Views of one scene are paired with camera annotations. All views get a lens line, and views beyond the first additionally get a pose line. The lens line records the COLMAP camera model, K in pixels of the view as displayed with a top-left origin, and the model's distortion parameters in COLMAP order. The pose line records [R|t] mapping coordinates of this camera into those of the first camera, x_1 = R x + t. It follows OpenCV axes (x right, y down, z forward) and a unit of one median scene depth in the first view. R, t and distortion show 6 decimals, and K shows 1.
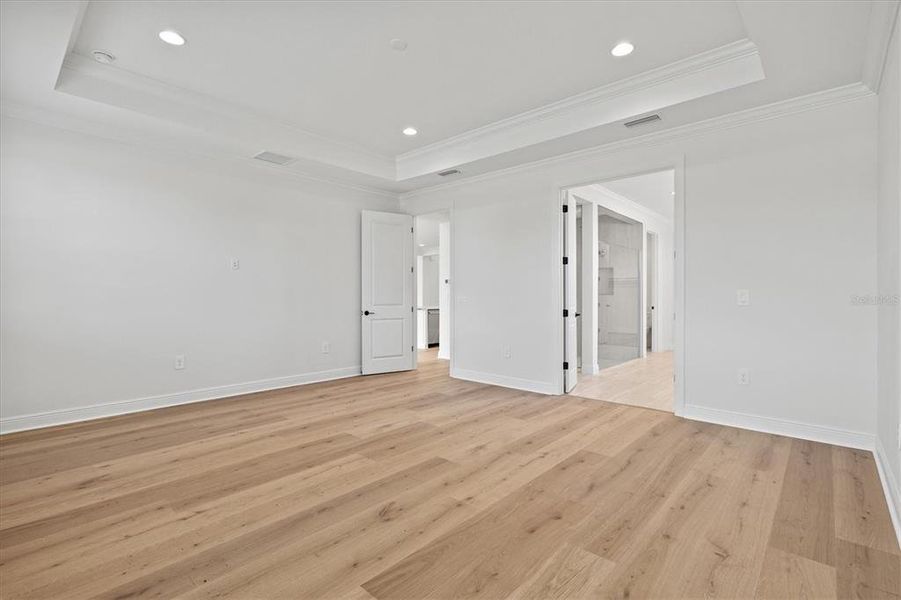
lens RADIAL K [[417.9, 0, 453.8], [0, 417.9, 300.1], [0, 0, 1]] dist [-0.006150, 0.001660]
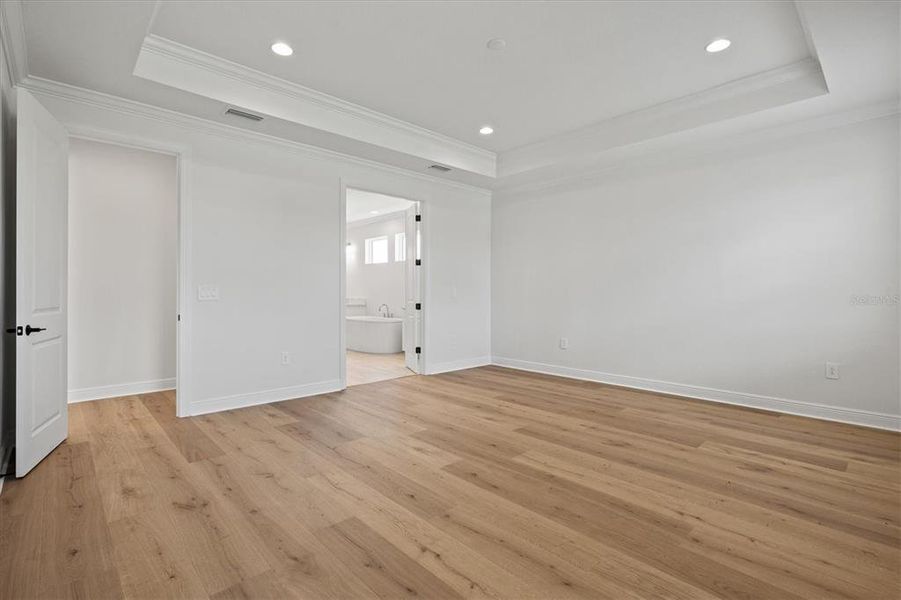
lens RADIAL K [[417.9, 0, 444.4], [0, 417.9, 296.5], [0, 0, 1]] dist [-0.006150, 0.001660]
pose [[0.090742, -0.010138, 0.995823, -1.119810], [0.006255, 0.999934, 0.009610, -0.009807], [-0.995855, 0.005357, 0.090799, 1.003721]]
